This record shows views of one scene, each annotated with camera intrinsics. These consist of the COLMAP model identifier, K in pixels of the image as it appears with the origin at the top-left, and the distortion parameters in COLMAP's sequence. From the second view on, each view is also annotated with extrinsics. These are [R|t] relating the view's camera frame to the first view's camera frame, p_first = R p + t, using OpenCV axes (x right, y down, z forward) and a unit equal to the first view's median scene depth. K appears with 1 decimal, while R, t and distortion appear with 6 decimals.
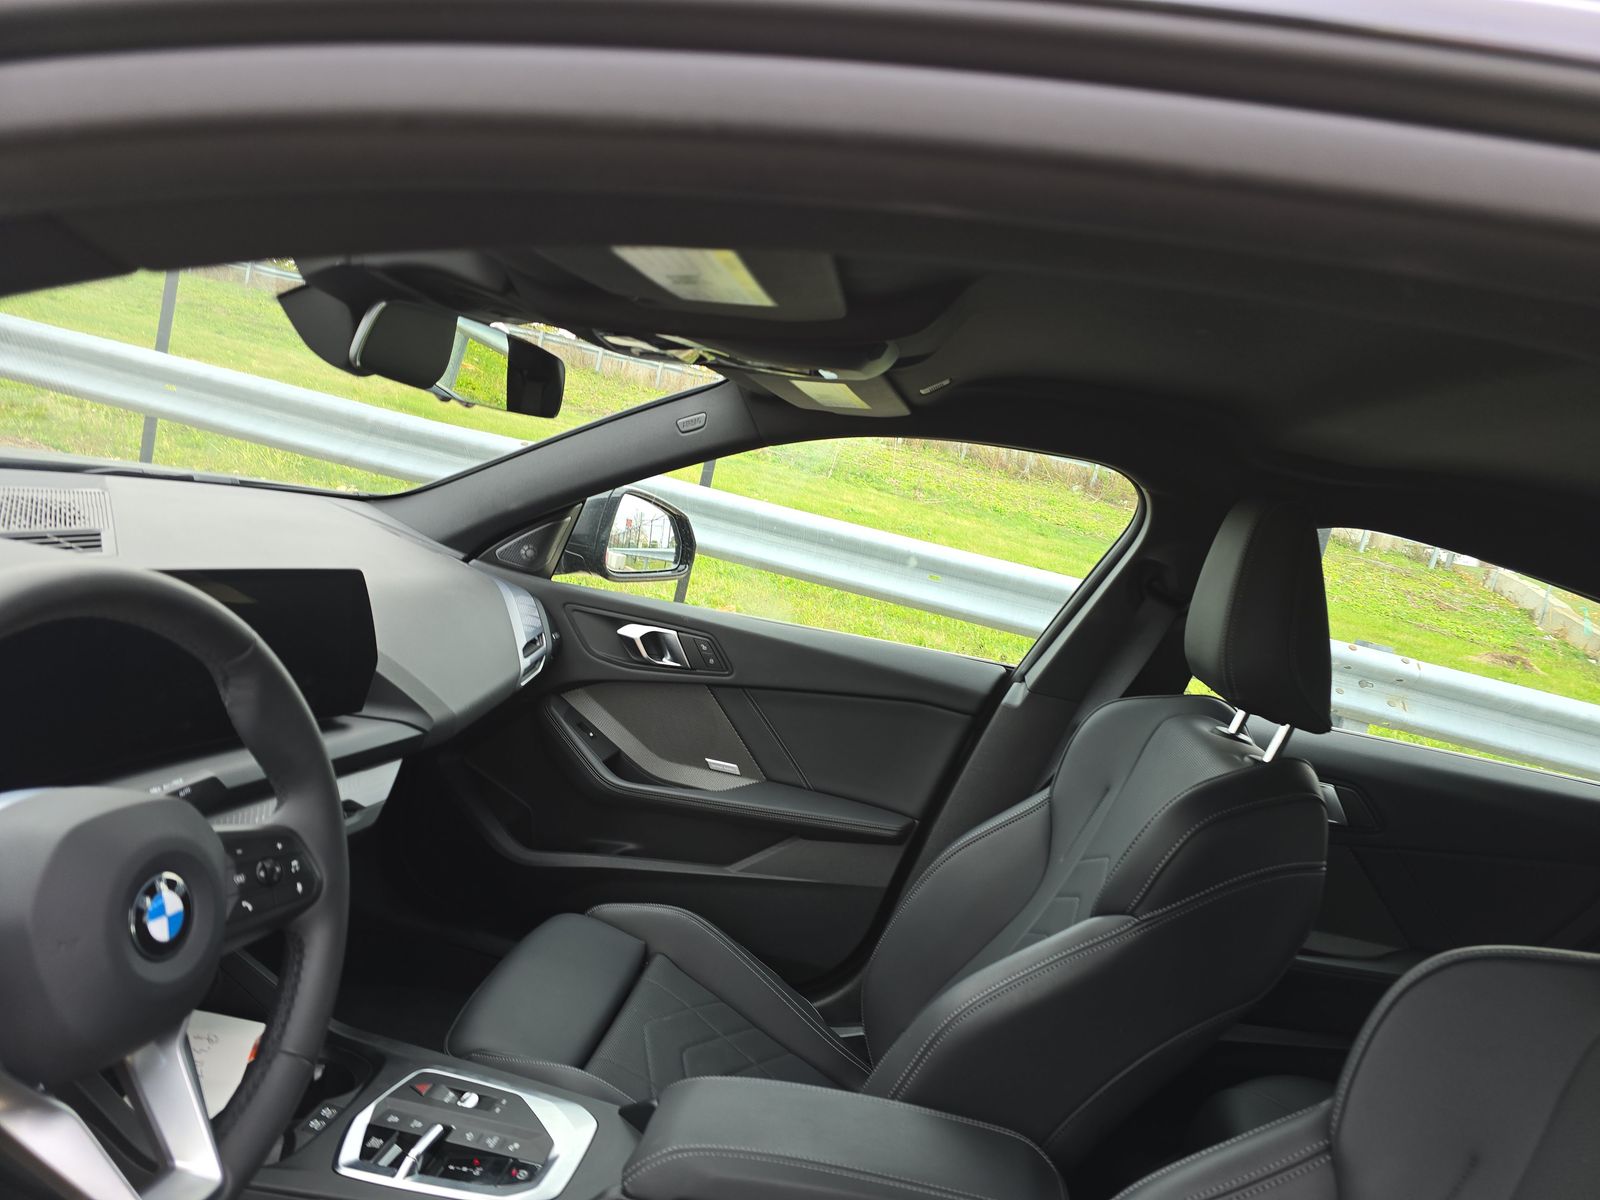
lens RADIAL K [[1050.9, 0, 806.8], [0, 1050.9, 602.1], [0, 0, 1]] dist [0.063926, -0.091492]
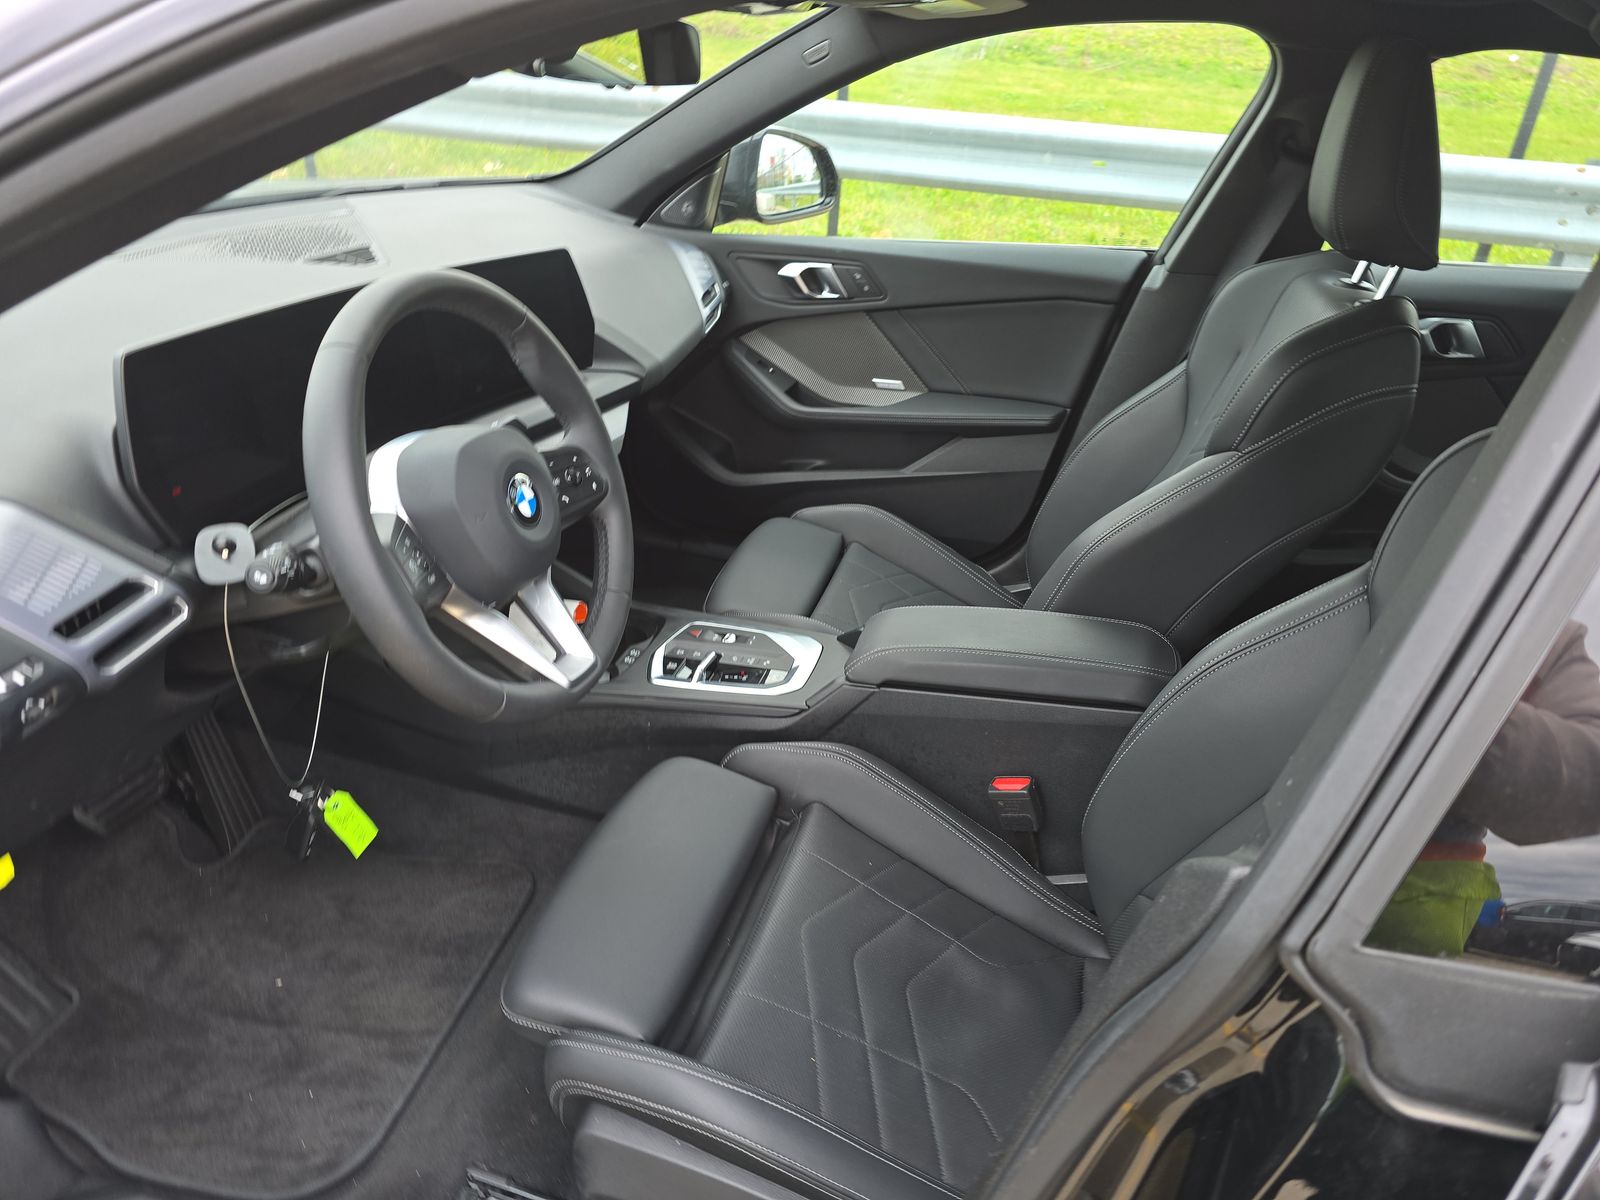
lens RADIAL K [[1050.9, 0, 806.8], [0, 1050.9, 602.1], [0, 0, 1]] dist [0.063926, -0.091492]
pose [[0.978672, -0.090297, -0.184519, 0.023386], [0.146905, 0.935488, 0.321374, -0.000325], [0.143597, -0.341626, 0.928801, -0.148790]]
